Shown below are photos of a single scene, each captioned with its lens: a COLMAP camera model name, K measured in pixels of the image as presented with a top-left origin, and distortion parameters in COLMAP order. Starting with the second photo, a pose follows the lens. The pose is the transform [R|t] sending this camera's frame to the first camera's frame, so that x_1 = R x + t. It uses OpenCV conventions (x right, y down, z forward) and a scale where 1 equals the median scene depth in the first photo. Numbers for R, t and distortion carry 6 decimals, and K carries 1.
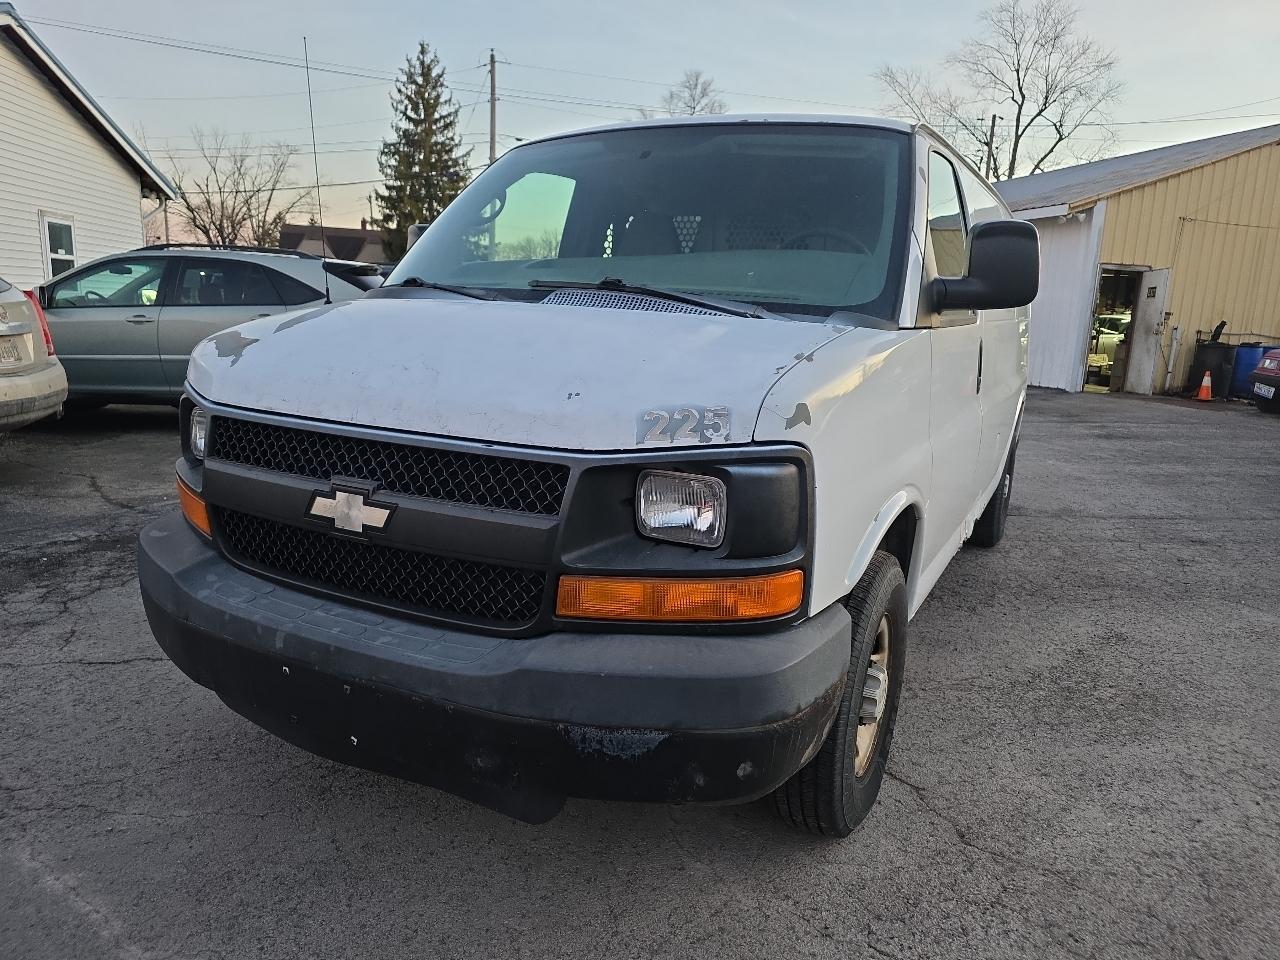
lens RADIAL K [[875.9, 0, 639.0], [0, 875.9, 488.5], [0, 0, 1]] dist [0.039675, -0.032056]
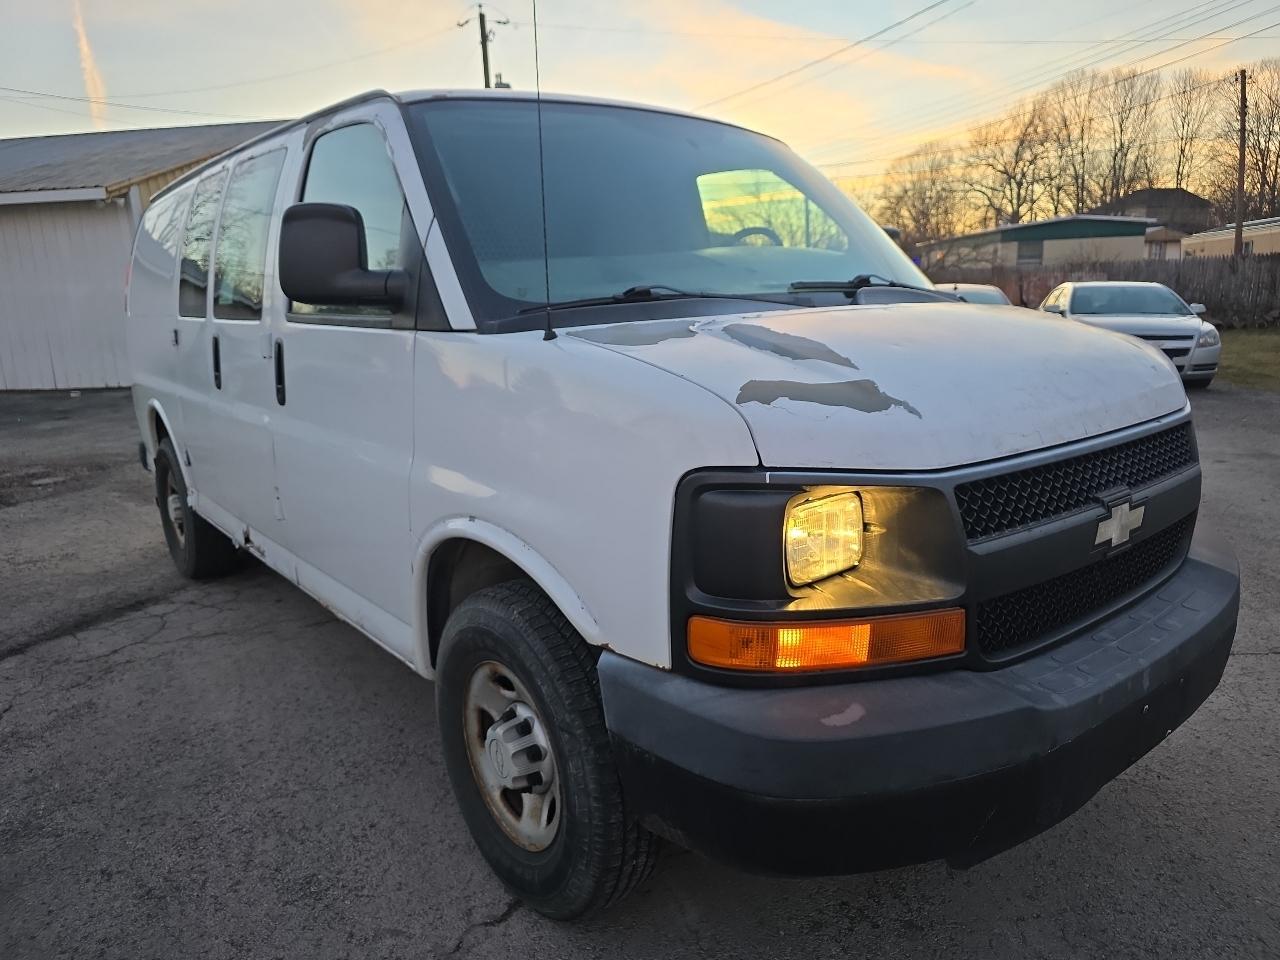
lens RADIAL K [[874.6, 0, 653.6], [0, 874.6, 481.7], [0, 0, 1]] dist [0.043276, -0.035610]
pose [[0.377911, -0.240462, 0.894070, -0.746046], [0.233722, 0.959184, 0.159184, -0.158138], [-0.895856, 0.148807, 0.418687, 0.569515]]
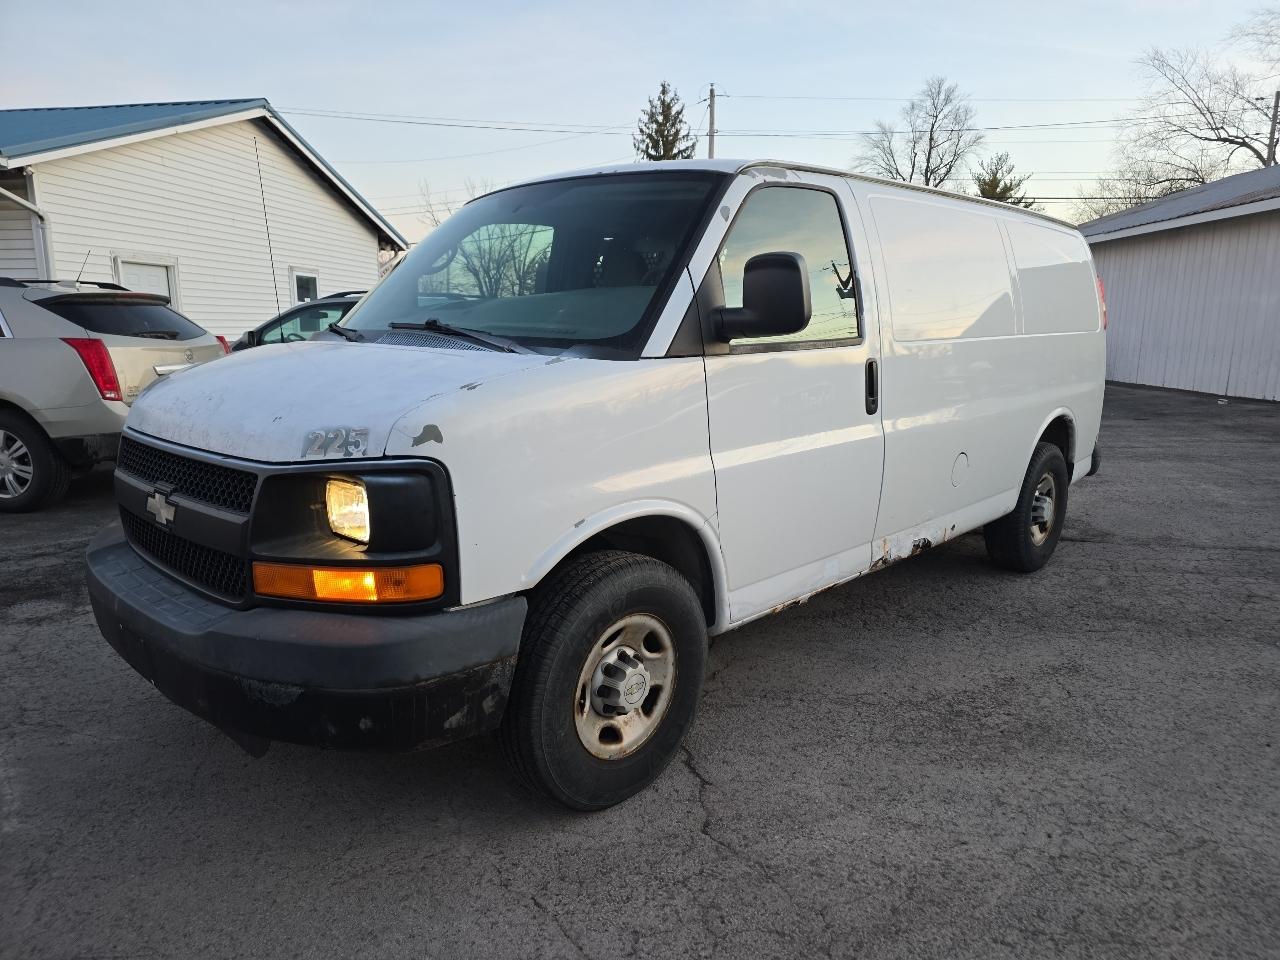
lens RADIAL K [[864.9, 0, 643.8], [0, 864.9, 495.5], [0, 0, 1]] dist [0.050063, -0.035119]
pose [[0.962136, 0.017347, -0.272019, 0.388826], [-0.021165, 0.999714, -0.011107, 0.003457], [0.271748, 0.016444, 0.962228, -0.031753]]
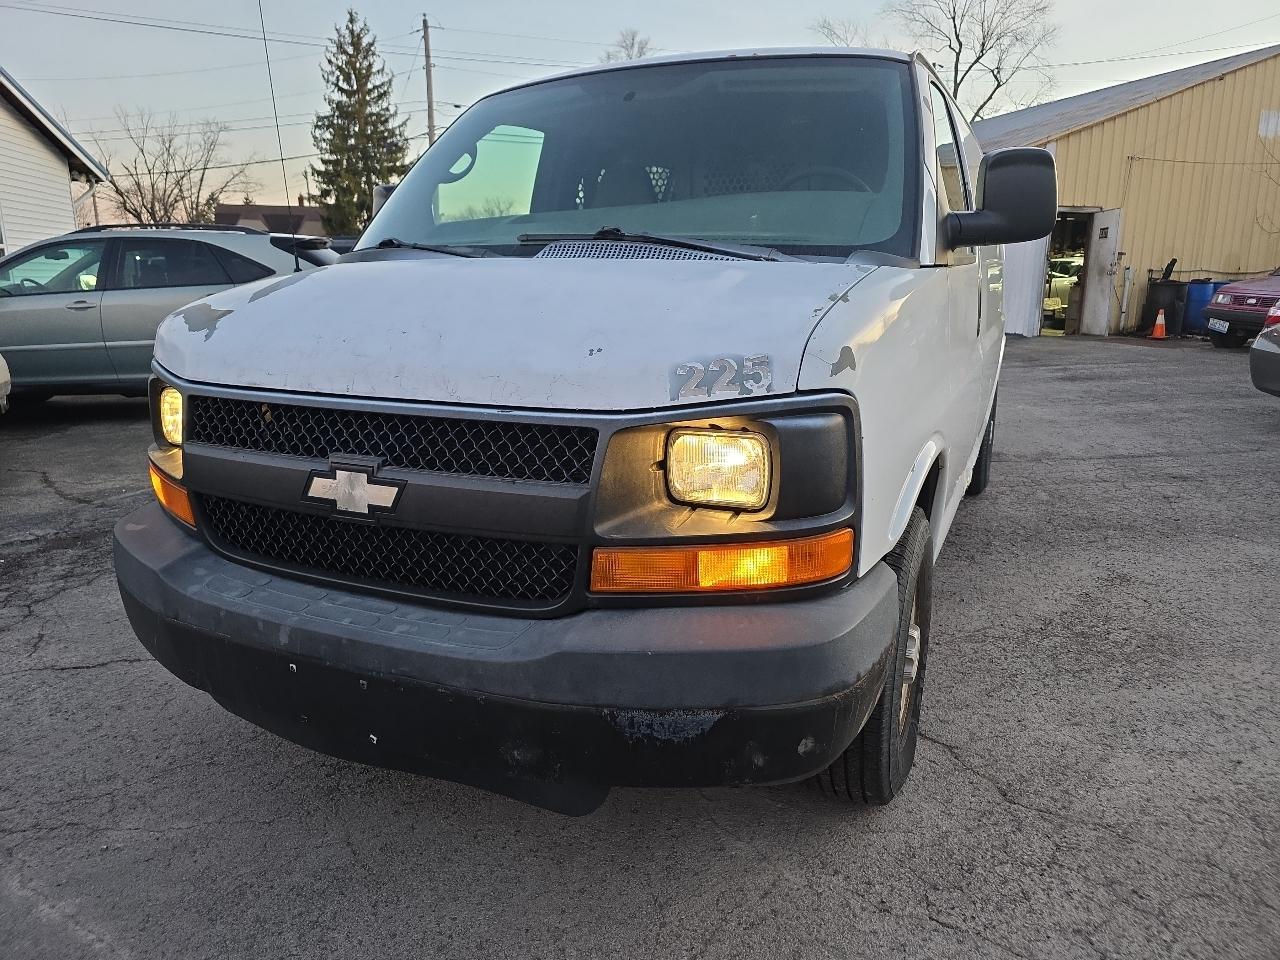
lens RADIAL K [[876.6, 0, 625.3], [0, 876.6, 476.6], [0, 0, 1]] dist [0.036833, -0.029514]
pose [[0.998012, -0.053536, 0.033255, -0.040790], [0.052726, 0.998302, 0.024775, 0.001635], [-0.034525, -0.022972, 0.999140, 0.040947]]
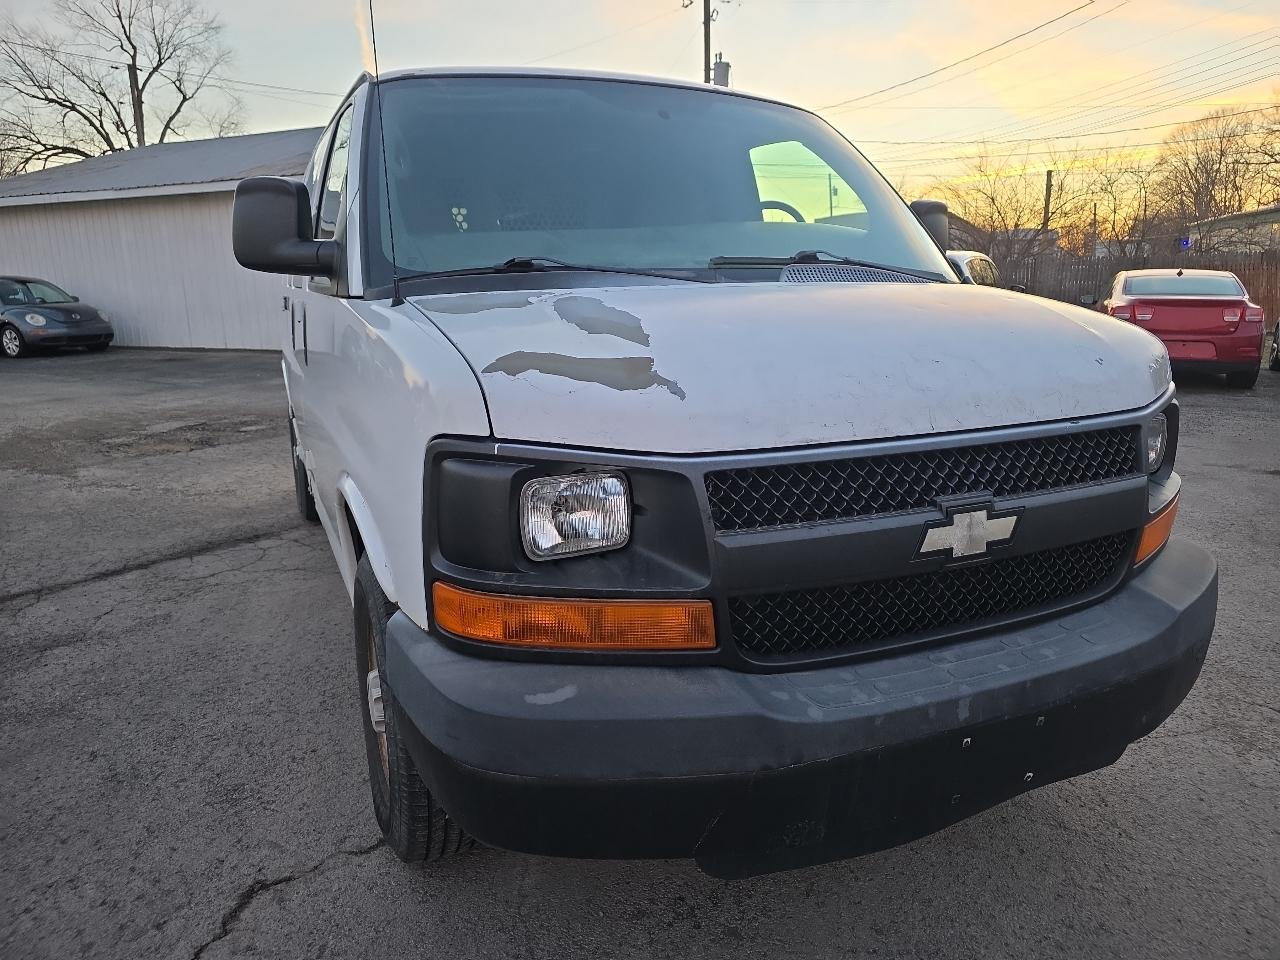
lens RADIAL K [[874.6, 0, 653.6], [0, 874.6, 481.7], [0, 0, 1]] dist [0.043276, -0.035610]
pose [[0.606527, -0.220488, 0.763878, -0.627512], [0.197662, 0.972429, 0.123739, -0.102355], [-0.770100, 0.075939, 0.633387, 0.375749]]
